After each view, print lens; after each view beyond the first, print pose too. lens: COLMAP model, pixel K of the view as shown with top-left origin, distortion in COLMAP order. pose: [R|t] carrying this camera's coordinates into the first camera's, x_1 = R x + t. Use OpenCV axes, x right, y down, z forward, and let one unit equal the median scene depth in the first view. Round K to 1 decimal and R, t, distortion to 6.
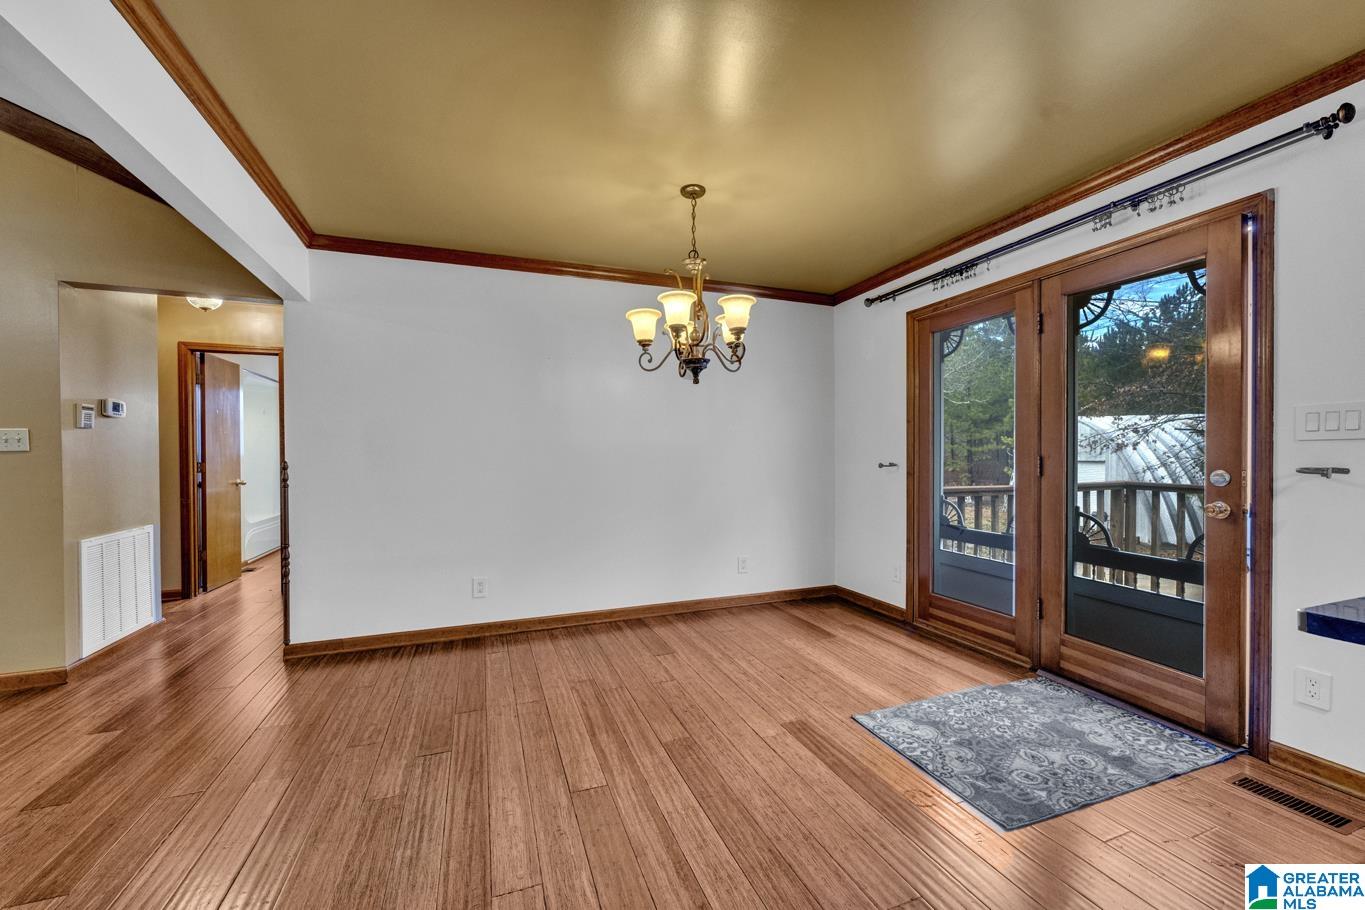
lens RADIAL K [[540.7, 0, 679.1], [0, 540.7, 456.9], [0, 0, 1]] dist [-0.002961, -0.000135]
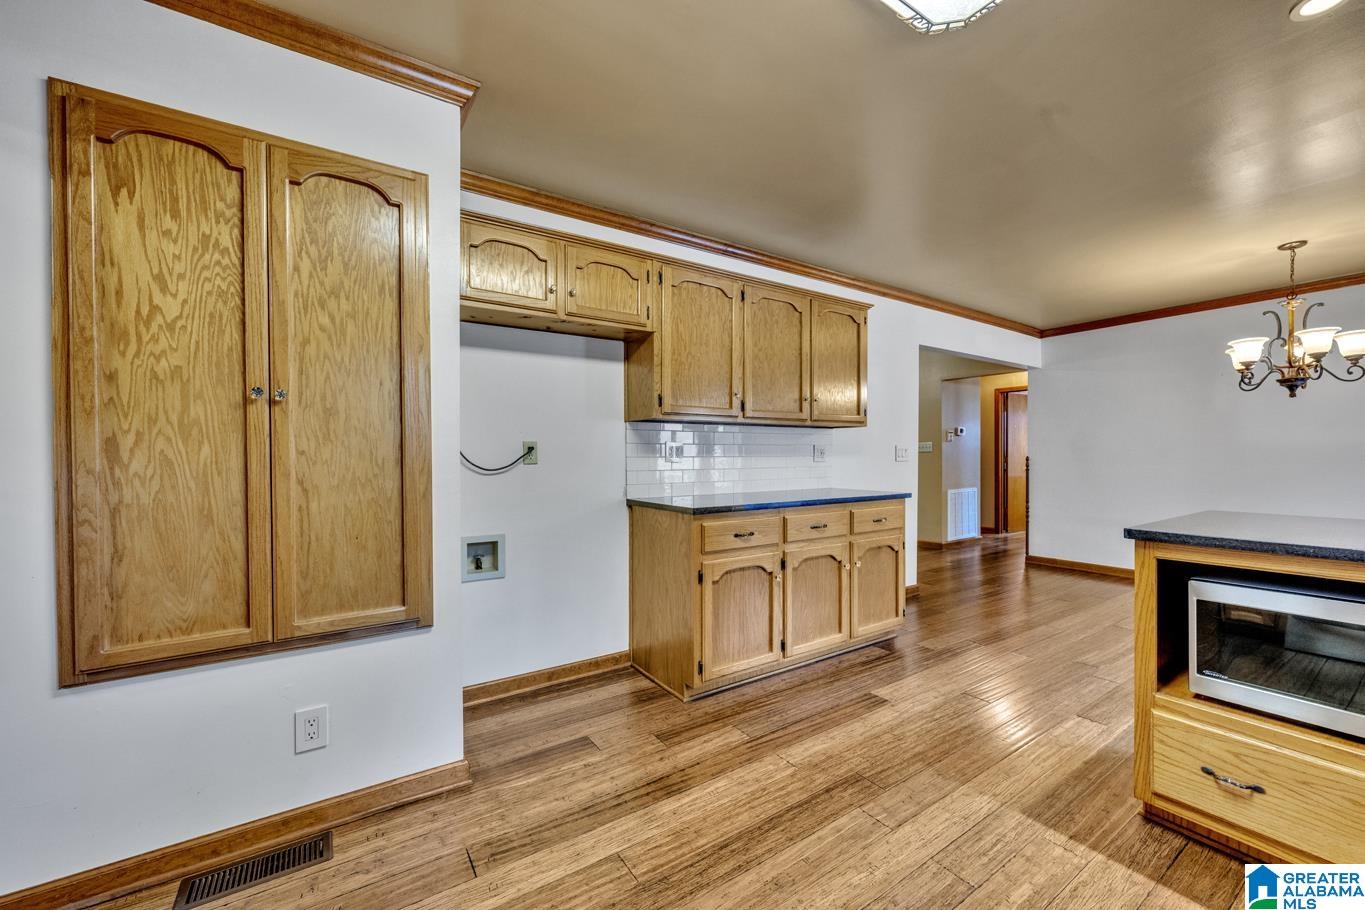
lens RADIAL K [[540.7, 0, 680.8], [0, 540.7, 457.1], [0, 0, 1]] dist [-0.002961, -0.000135]
pose [[0.228898, 0.010151, -0.973397, 0.837713], [-0.007402, 0.999935, 0.008687, 0.002802], [0.973422, 0.005217, 0.228958, -0.612321]]
